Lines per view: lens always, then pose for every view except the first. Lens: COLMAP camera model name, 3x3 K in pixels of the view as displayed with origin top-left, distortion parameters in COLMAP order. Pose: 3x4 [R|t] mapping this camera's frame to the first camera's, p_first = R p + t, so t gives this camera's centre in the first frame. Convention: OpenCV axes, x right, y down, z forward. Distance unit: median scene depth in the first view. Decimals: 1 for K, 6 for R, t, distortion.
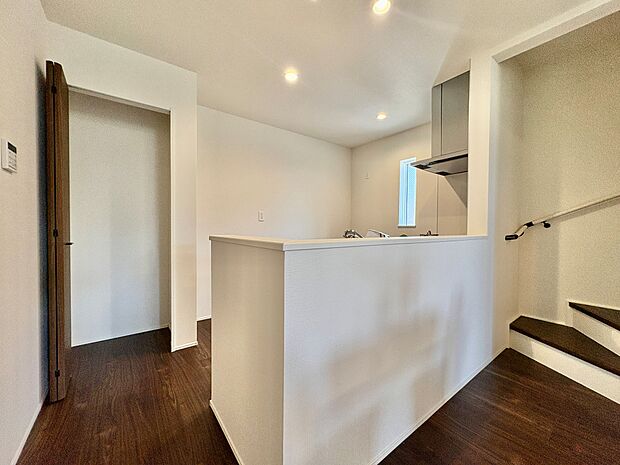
lens RADIAL K [[247.3, 0, 310.0], [0, 247.3, 232.5], [0, 0, 1]] dist [-0.000922, -0.000242]
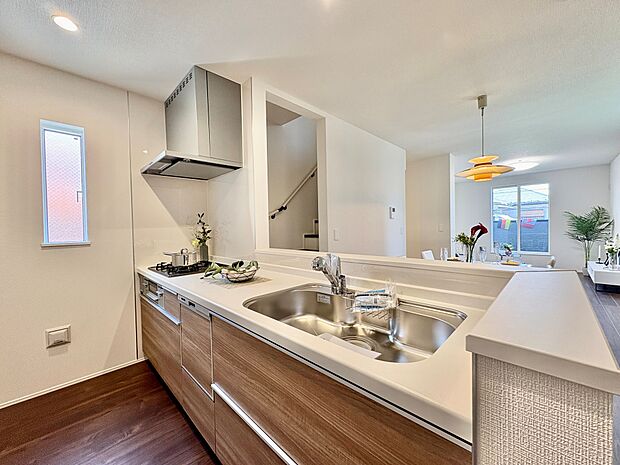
lens RADIAL K [[247.3, 0, 310.0], [0, 247.3, 232.5], [0, 0, 1]] dist [-0.000922, -0.000242]
pose [[-0.142930, -0.023635, 0.989450, -0.385320], [0.032397, 0.999067, 0.028545, -0.082805], [-0.989202, 0.036135, -0.142031, 0.865648]]
